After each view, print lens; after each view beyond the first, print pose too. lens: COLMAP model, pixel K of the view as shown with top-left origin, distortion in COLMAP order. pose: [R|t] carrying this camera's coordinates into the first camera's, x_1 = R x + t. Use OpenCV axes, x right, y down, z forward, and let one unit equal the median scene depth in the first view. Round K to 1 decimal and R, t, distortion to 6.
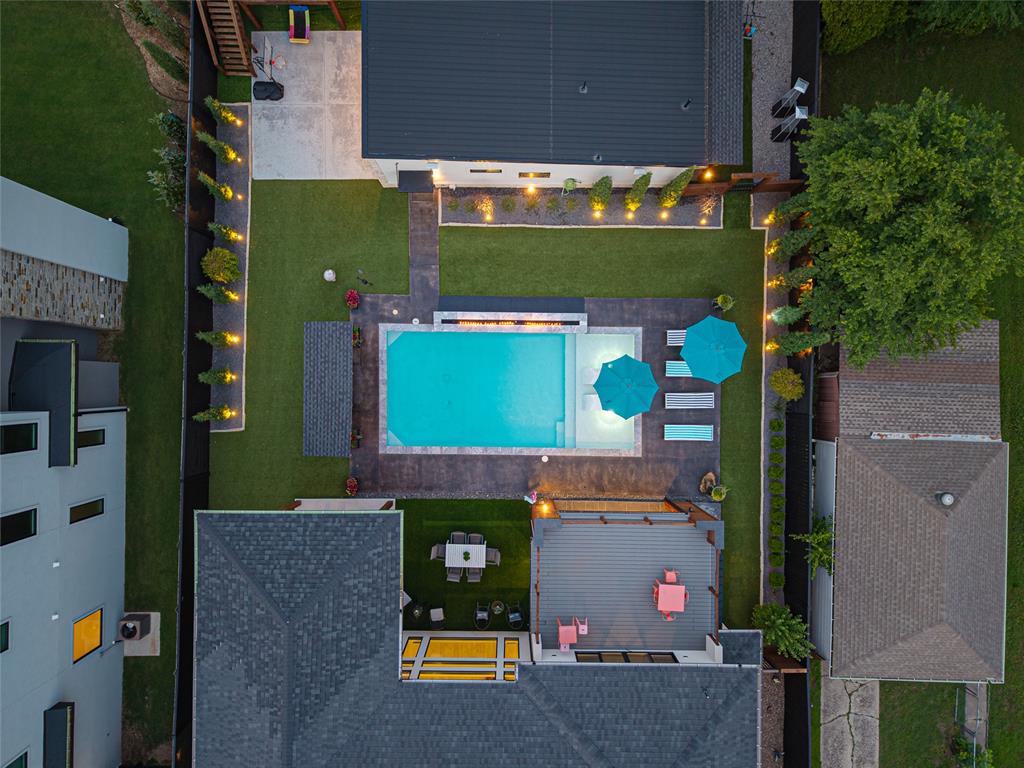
lens RADIAL K [[691.2, 0, 513.1], [0, 691.2, 381.1], [0, 0, 1]] dist [0.048533, -0.001486]
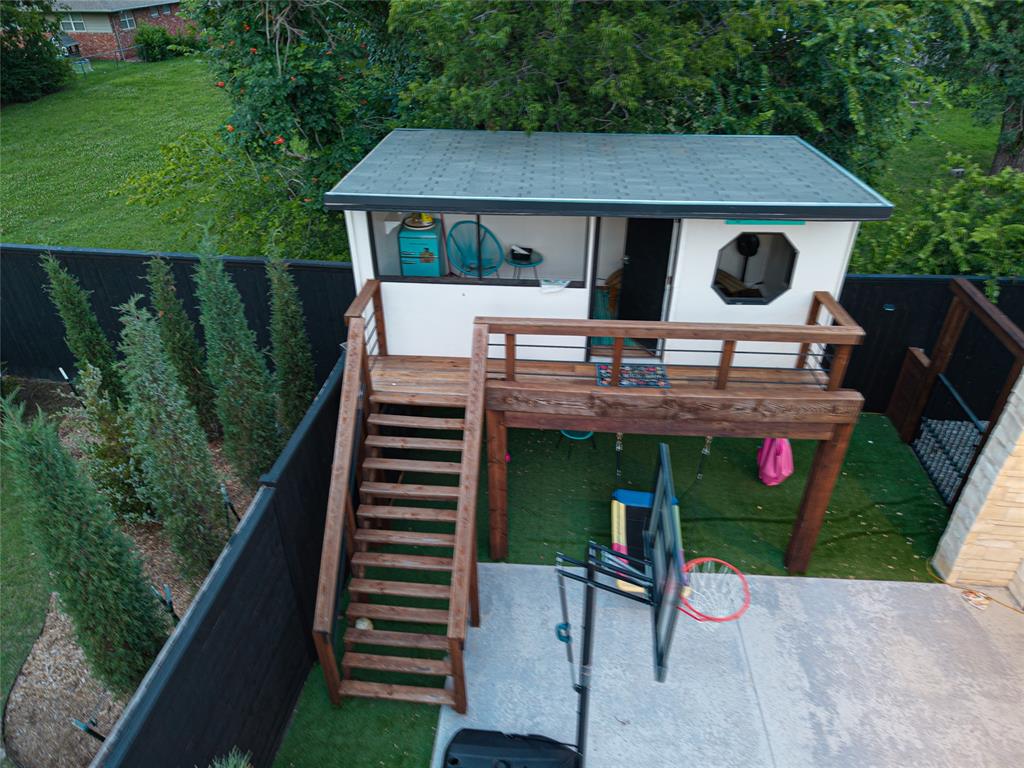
lens RADIAL K [[691.2, 0, 512.9], [0, 691.2, 384.8], [0, 0, 1]] dist [0.048533, -0.001486]
pose [[0.997285, 0.033669, -0.065487, -0.341136], [-0.073327, 0.535479, -0.841359, -0.304555], [0.006739, 0.843877, 0.536494, 0.797549]]
